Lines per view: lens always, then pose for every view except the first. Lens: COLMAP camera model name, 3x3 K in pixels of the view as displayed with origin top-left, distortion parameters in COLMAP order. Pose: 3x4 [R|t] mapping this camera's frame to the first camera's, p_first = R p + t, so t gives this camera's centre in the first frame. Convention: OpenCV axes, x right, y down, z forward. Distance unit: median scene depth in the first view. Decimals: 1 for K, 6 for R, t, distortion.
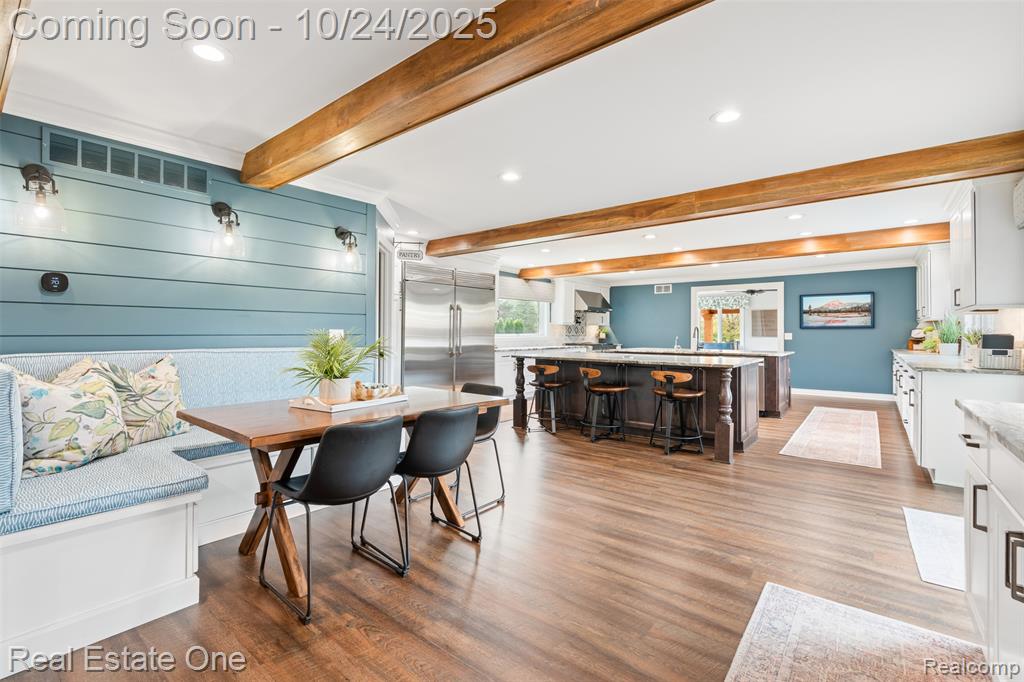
lens RADIAL K [[451.8, 0, 511.4], [0, 451.8, 330.6], [0, 0, 1]] dist [-0.002142, 0.000673]
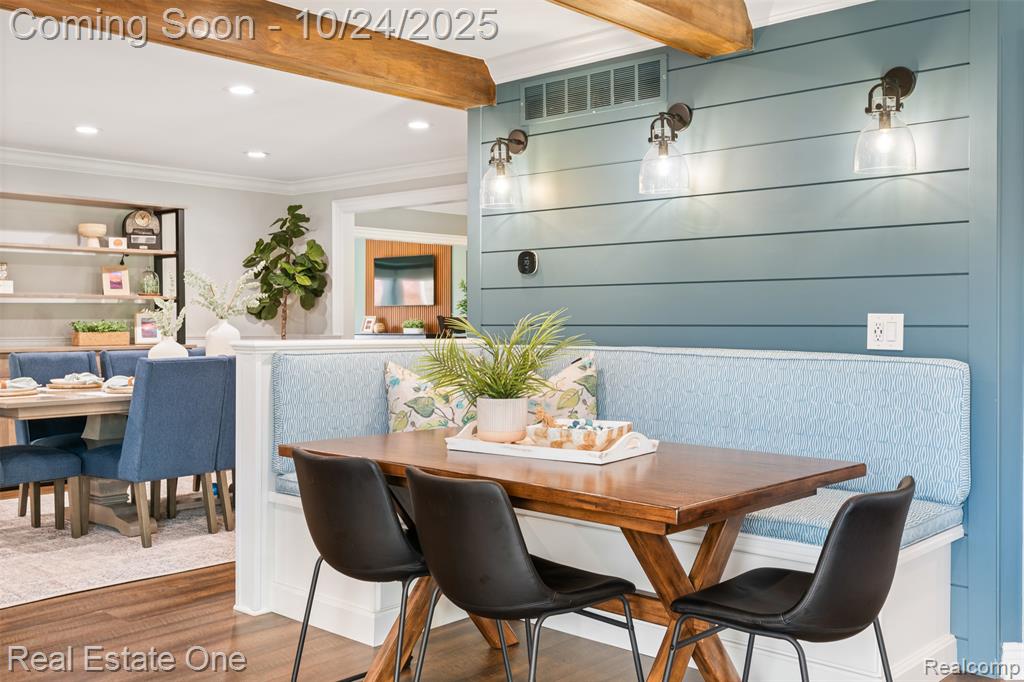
lens RADIAL K [[1039.8, 0, 511.7], [0, 1039.8, 338.2], [0, 0, 1]] dist [0.081511, 0.000000]
pose [[-0.072580, 0.020842, -0.997145, 0.301841], [0.006682, 0.999769, 0.020410, -0.001101], [0.997340, -0.005182, -0.072703, 0.347626]]
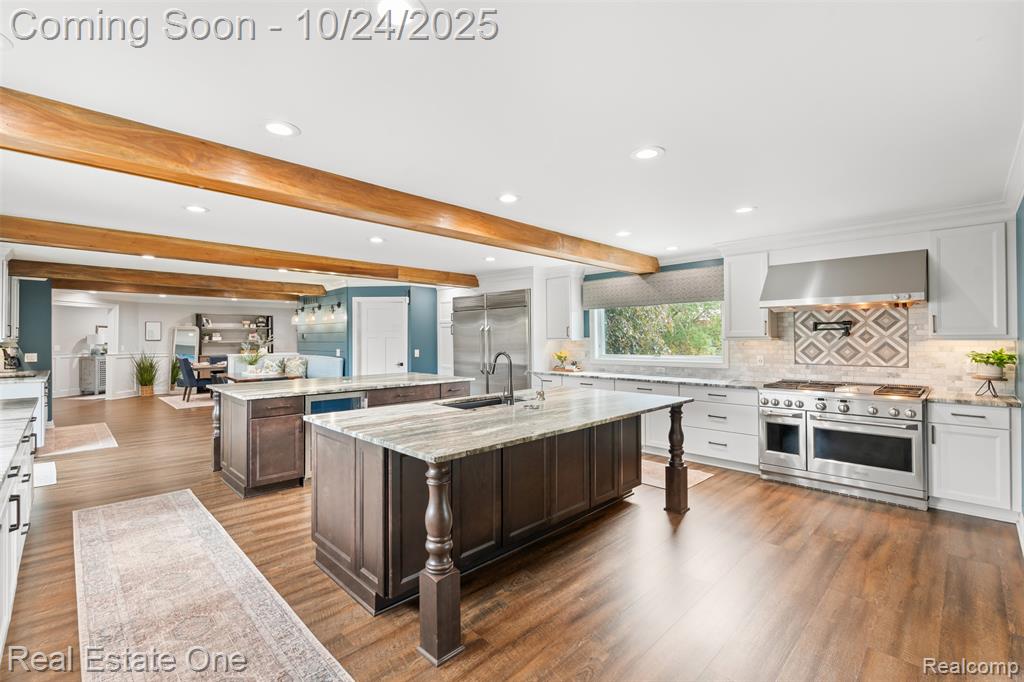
lens RADIAL K [[451.8, 0, 512.1], [0, 451.8, 334.5], [0, 0, 1]] dist [-0.002142, 0.000673]
pose [[-0.113783, -0.013203, -0.993418, 0.793755], [0.004836, 0.999892, -0.013842, -0.017646], [0.993494, -0.006379, -0.113707, 0.976447]]
